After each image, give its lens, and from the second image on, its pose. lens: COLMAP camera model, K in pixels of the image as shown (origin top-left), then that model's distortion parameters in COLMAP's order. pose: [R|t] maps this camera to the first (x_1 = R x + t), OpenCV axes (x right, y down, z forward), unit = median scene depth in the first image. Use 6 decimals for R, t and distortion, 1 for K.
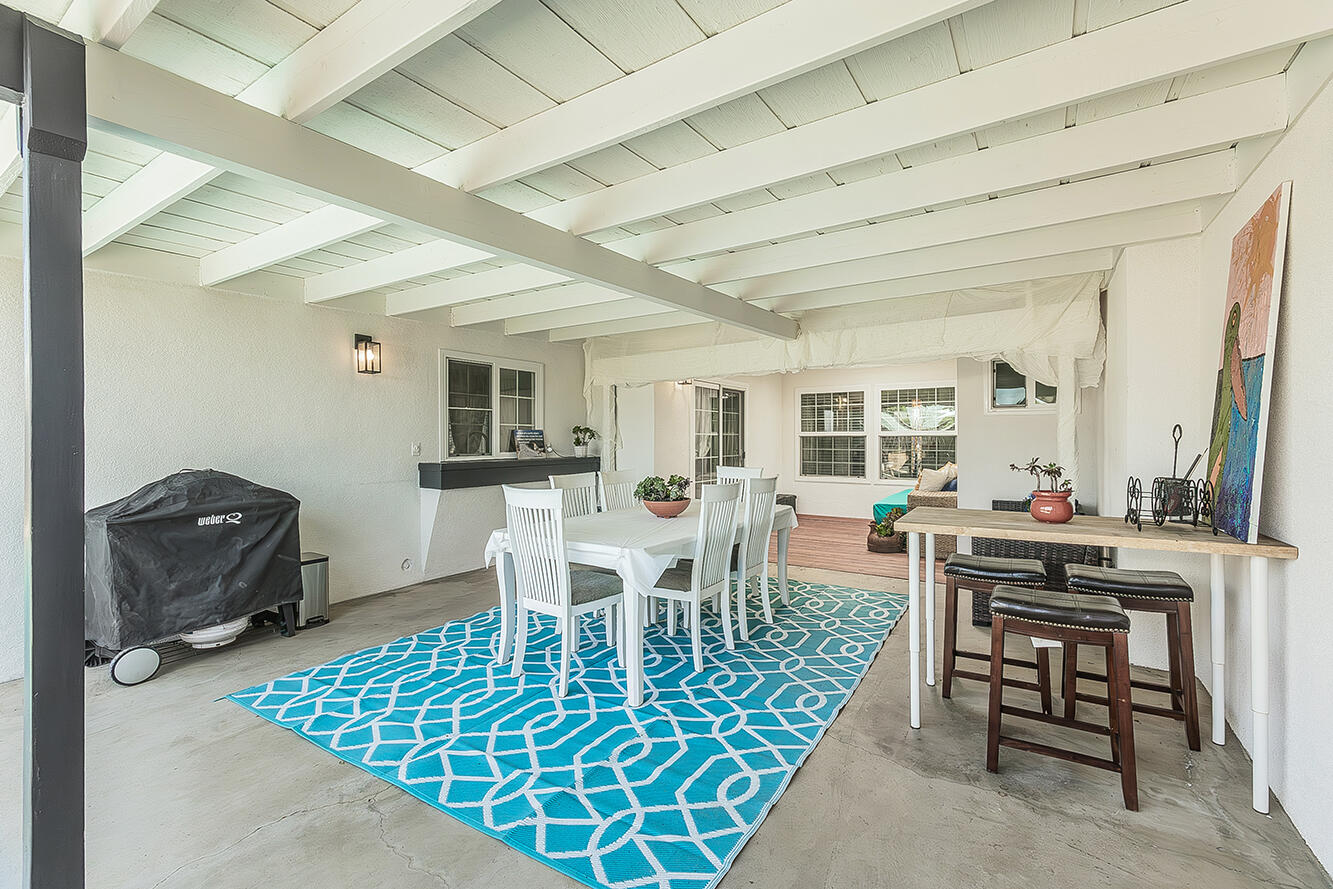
lens RADIAL K [[561.2, 0, 693.7], [0, 561.2, 442.8], [0, 0, 1]] dist [0.016492, -0.005096]
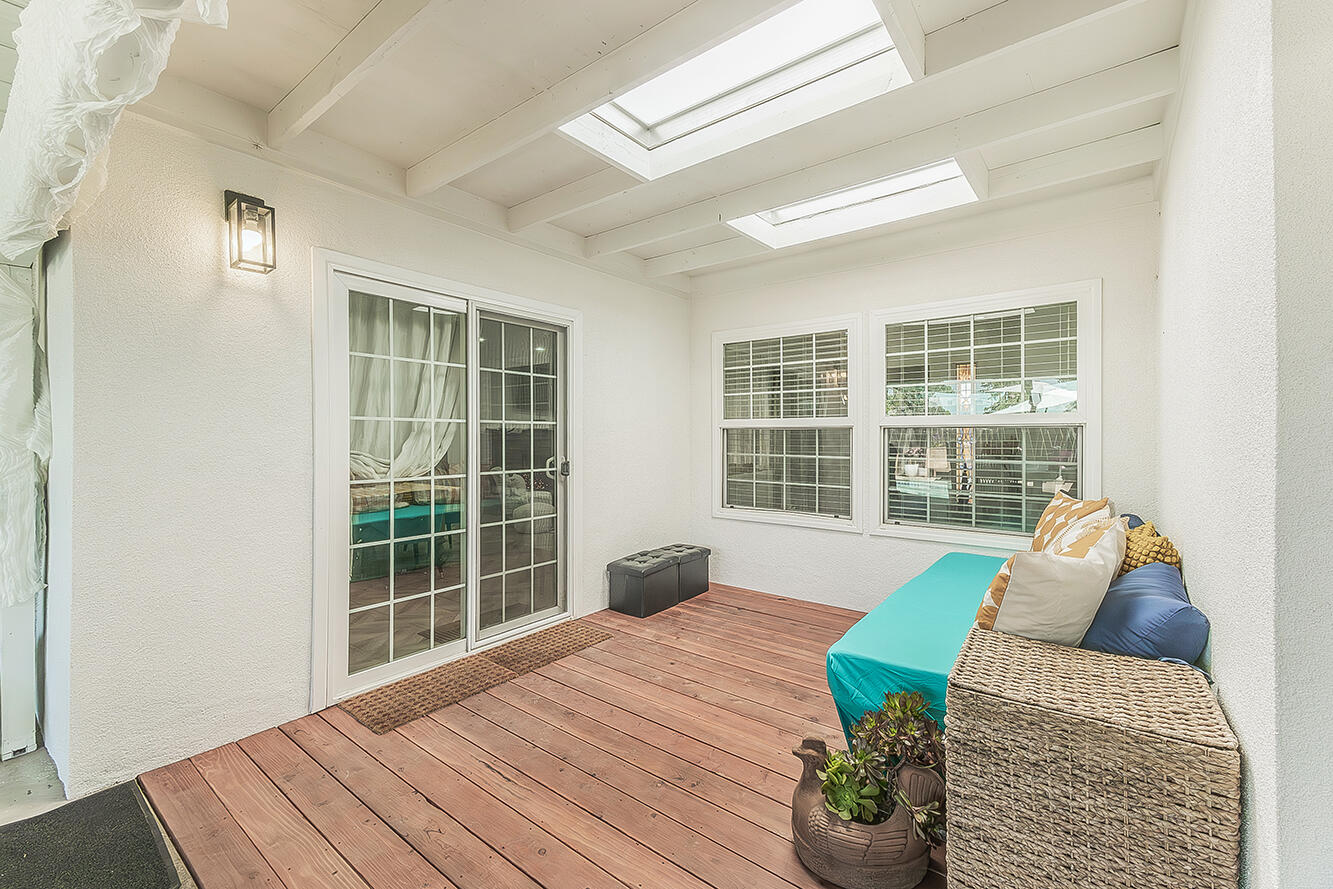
lens RADIAL K [[561.2, 0, 662.6], [0, 561.2, 436.3], [0, 0, 1]] dist [0.016492, -0.005096]
pose [[0.994217, 0.002688, -0.107352, 0.281642], [-0.003137, 0.999987, -0.004008, -0.003538], [0.107340, 0.004321, 0.994213, 0.738748]]
